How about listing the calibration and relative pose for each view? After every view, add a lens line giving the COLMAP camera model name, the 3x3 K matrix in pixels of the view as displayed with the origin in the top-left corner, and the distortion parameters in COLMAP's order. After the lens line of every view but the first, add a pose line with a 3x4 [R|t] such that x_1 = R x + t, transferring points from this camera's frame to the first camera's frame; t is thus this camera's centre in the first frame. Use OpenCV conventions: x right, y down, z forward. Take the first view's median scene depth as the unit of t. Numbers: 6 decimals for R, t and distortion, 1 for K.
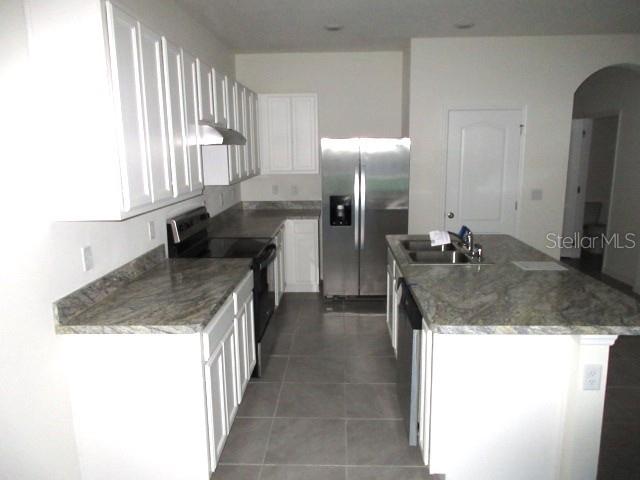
lens RADIAL K [[469.4, 0, 320.0], [0, 469.4, 240.0], [0, 0, 1]] dist [-0.006767, 0.001797]
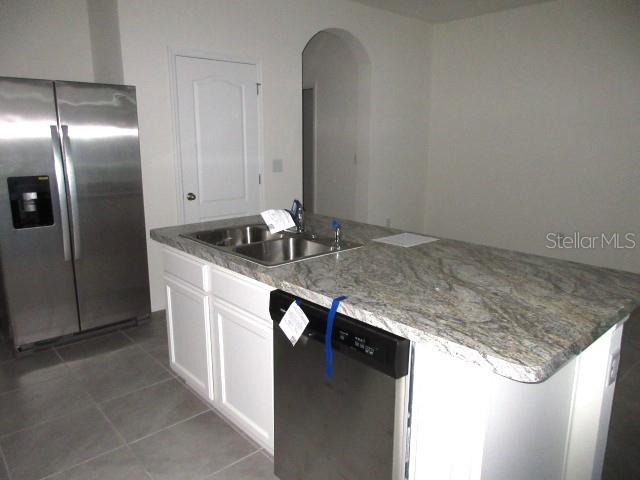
lens RADIAL K [[469.4, 0, 320.0], [0, 469.4, 240.0], [0, 0, 1]] dist [-0.006767, 0.001797]
pose [[0.717385, -0.136419, 0.683190, -0.160807], [0.121890, 0.990093, 0.069711, -0.015812], [-0.685931, 0.033264, 0.726906, 0.473852]]
